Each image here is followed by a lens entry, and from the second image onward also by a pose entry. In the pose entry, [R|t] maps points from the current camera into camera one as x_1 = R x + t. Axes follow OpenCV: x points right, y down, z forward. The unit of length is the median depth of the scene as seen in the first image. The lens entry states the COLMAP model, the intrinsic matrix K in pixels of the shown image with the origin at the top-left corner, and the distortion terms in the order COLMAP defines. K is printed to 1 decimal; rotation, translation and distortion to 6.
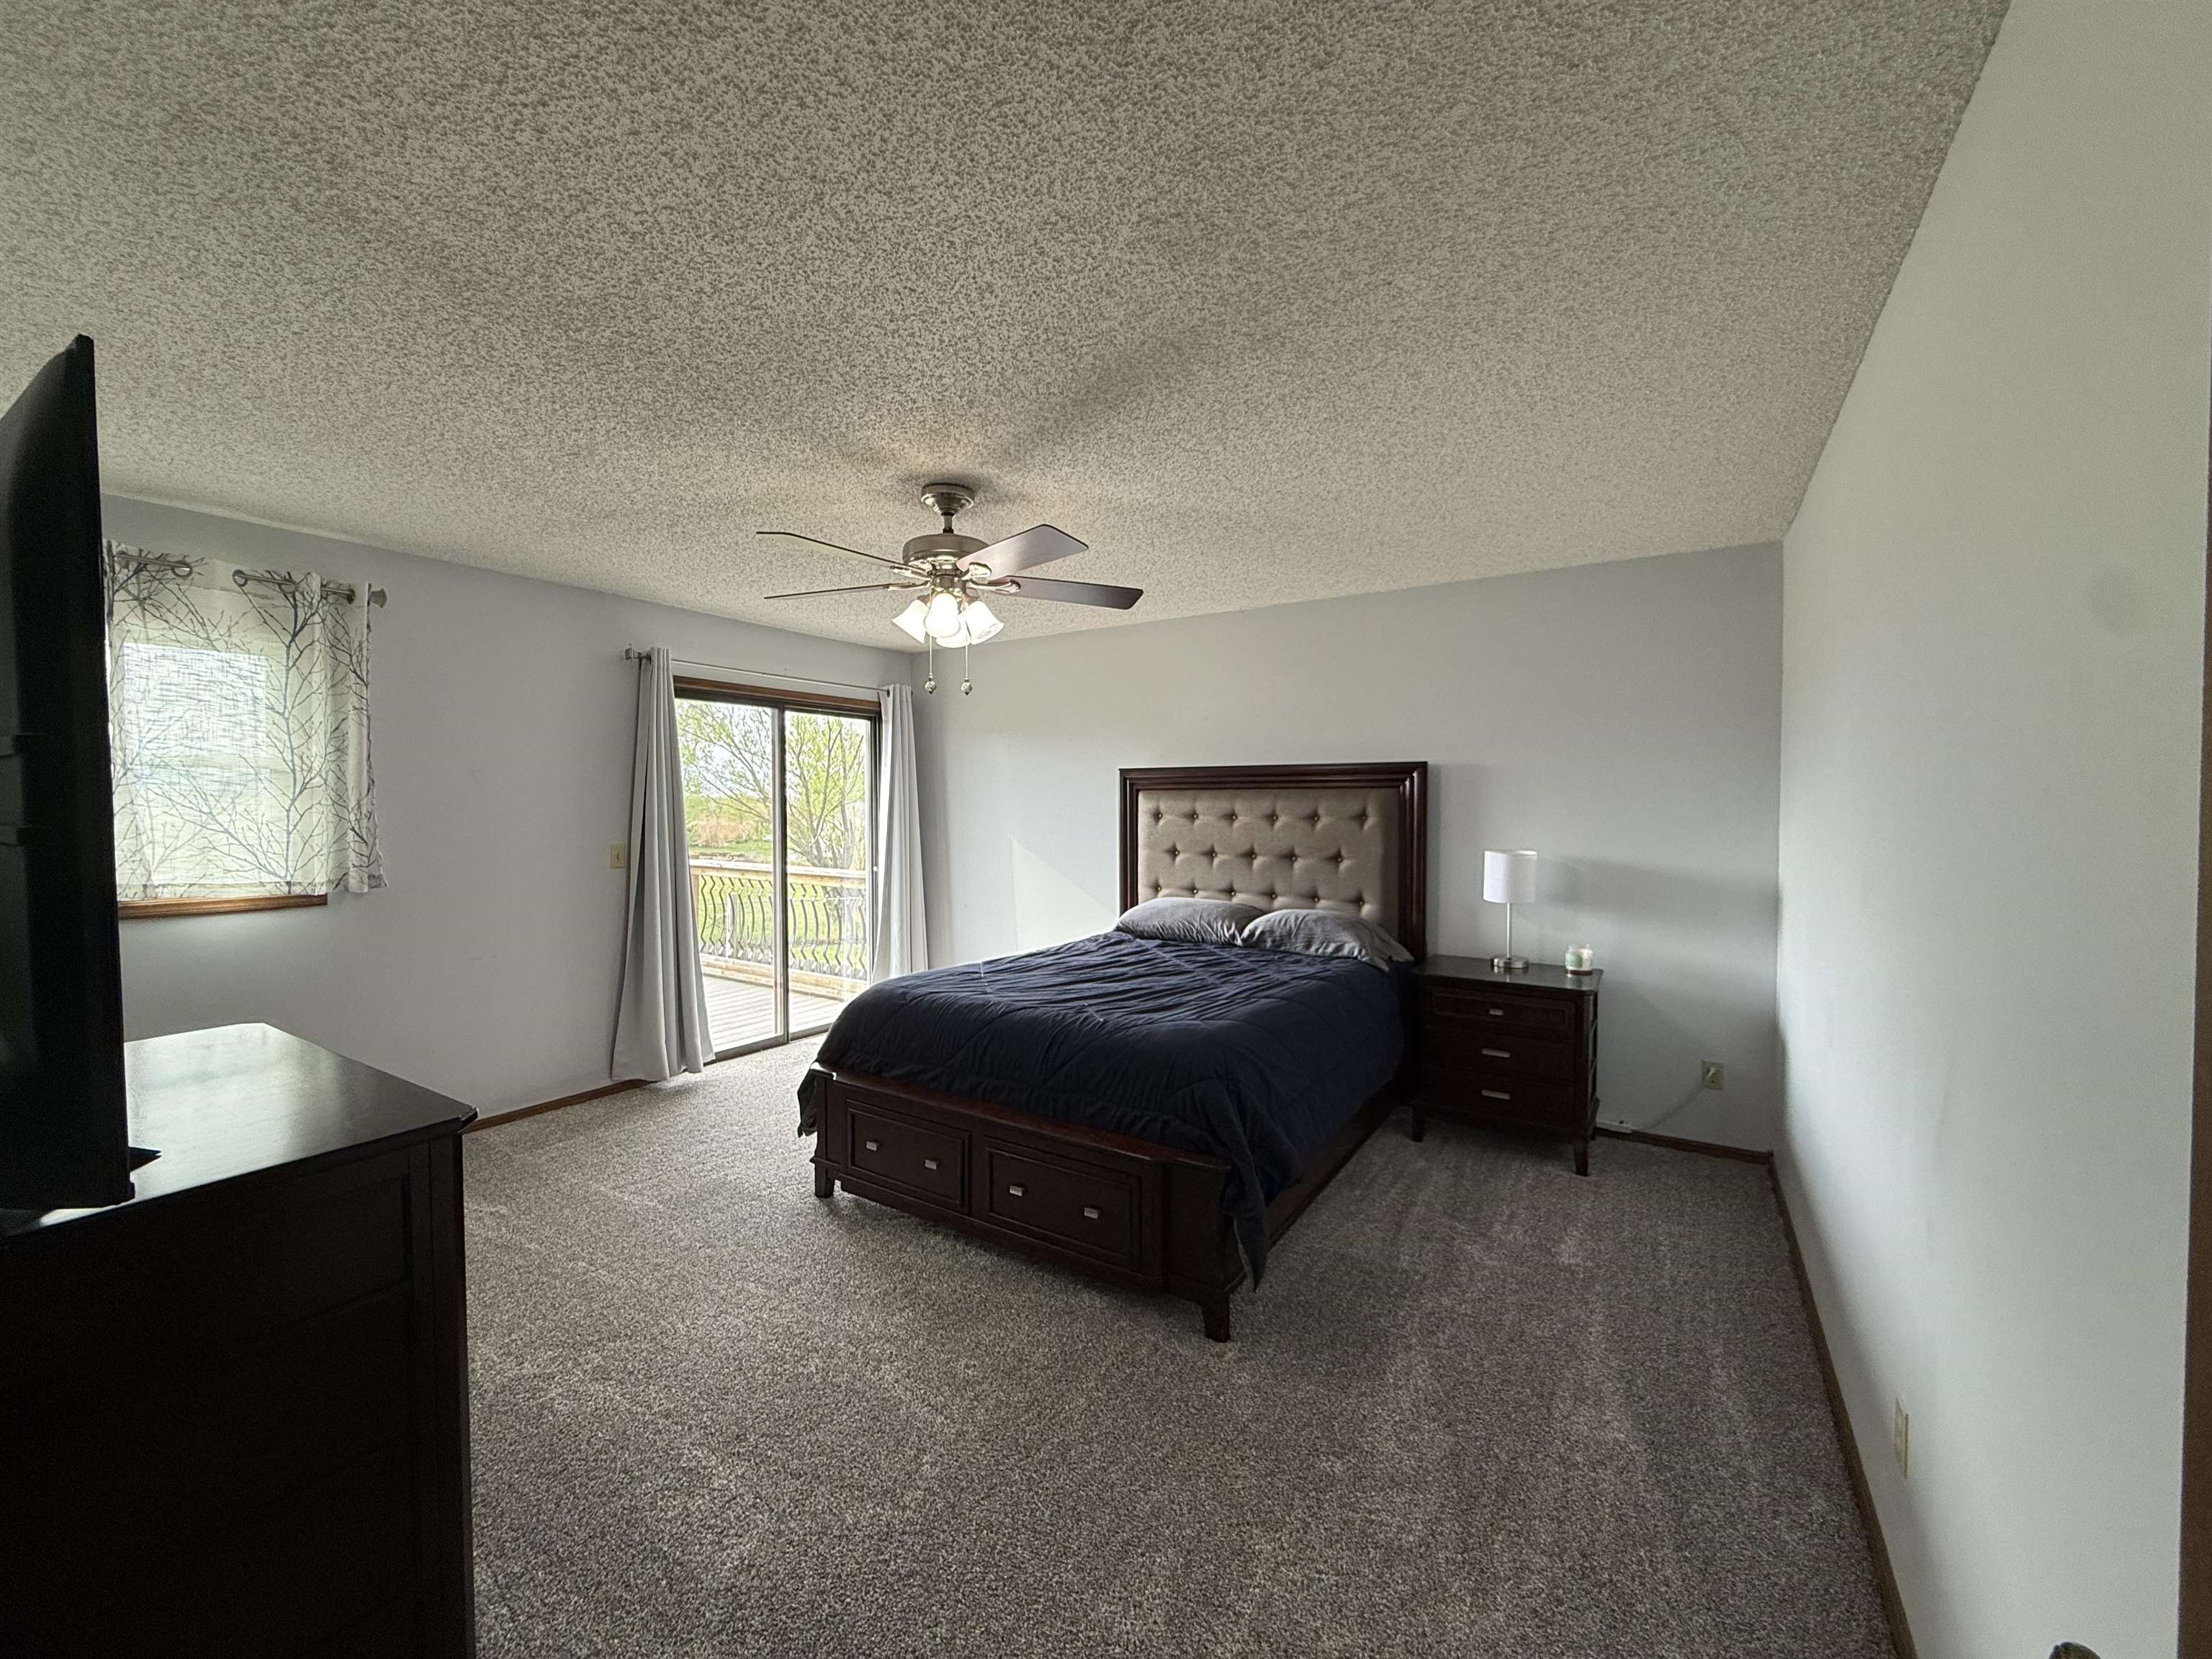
lens RADIAL K [[883.5, 0, 1109.2], [0, 883.5, 826.6], [0, 0, 1]] dist [0.002400, 0.000893]
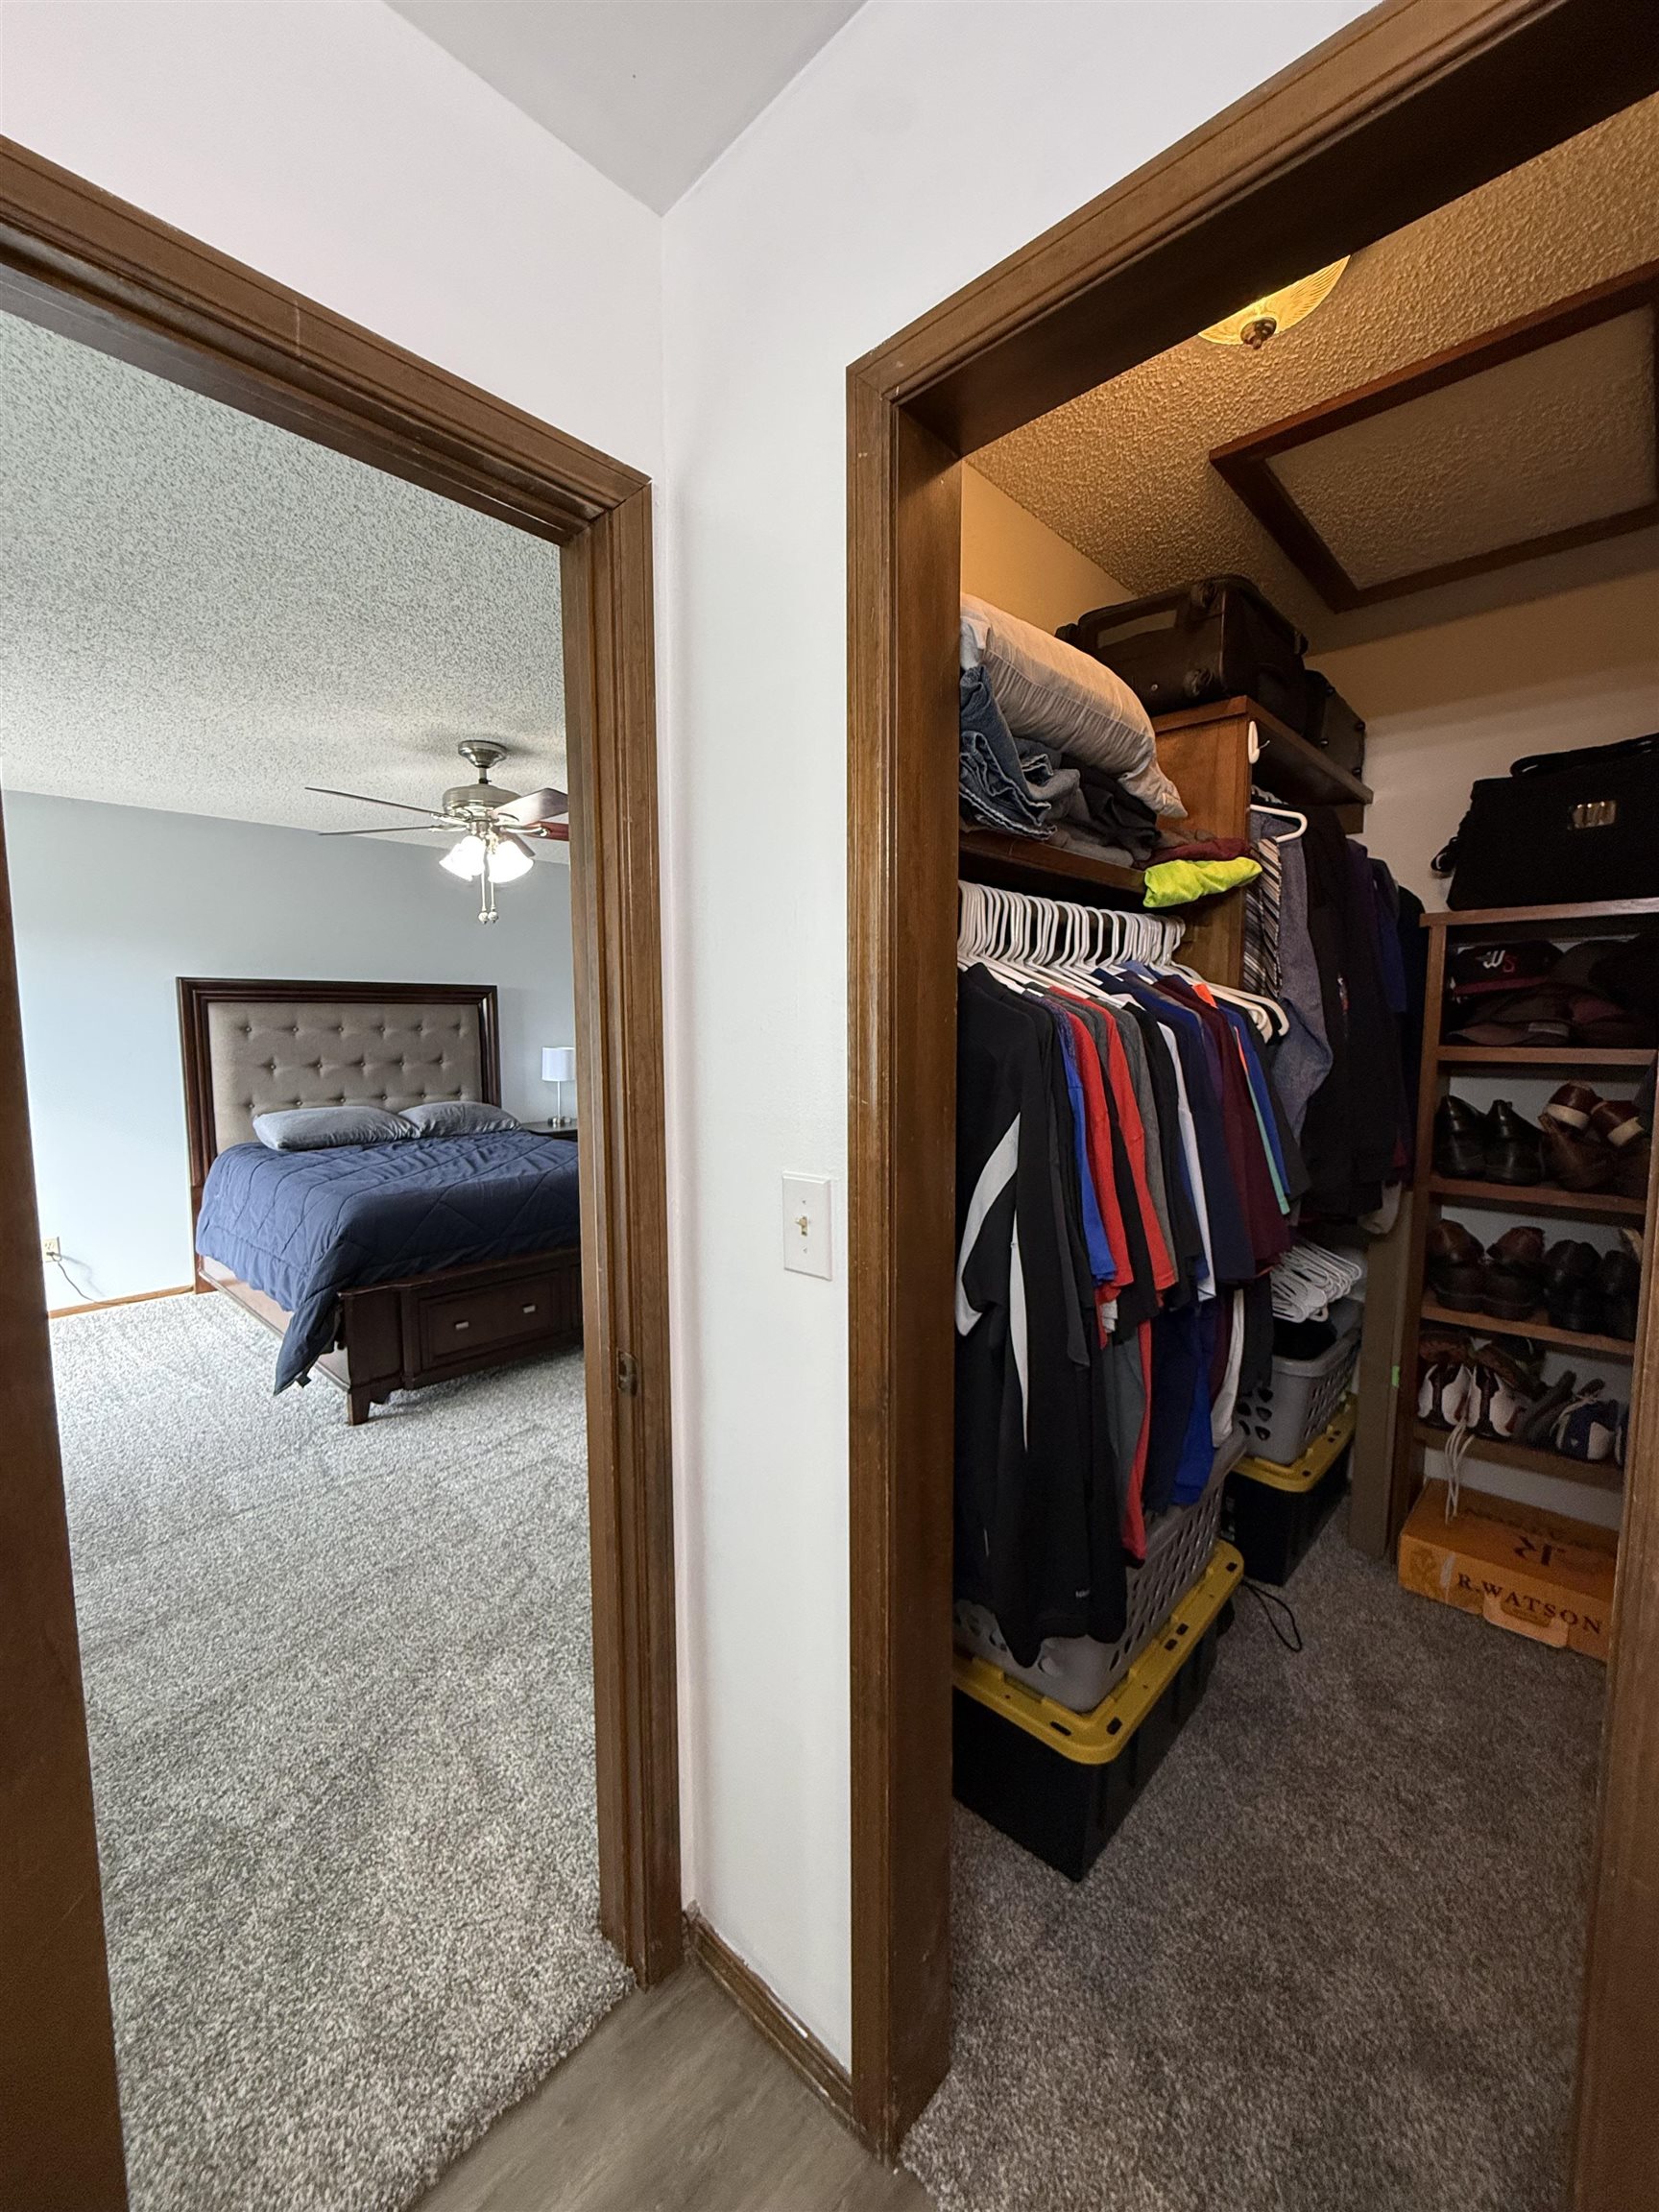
lens RADIAL K [[883.5, 0, 840.0], [0, 883.5, 1102.5], [0, 0, 1]] dist [0.002400, 0.000893]
pose [[0.169170, -0.099166, 0.980585, -0.867510], [0.028273, 0.995004, 0.095746, -0.008265], [-0.985181, 0.011526, 0.171128, 0.234029]]
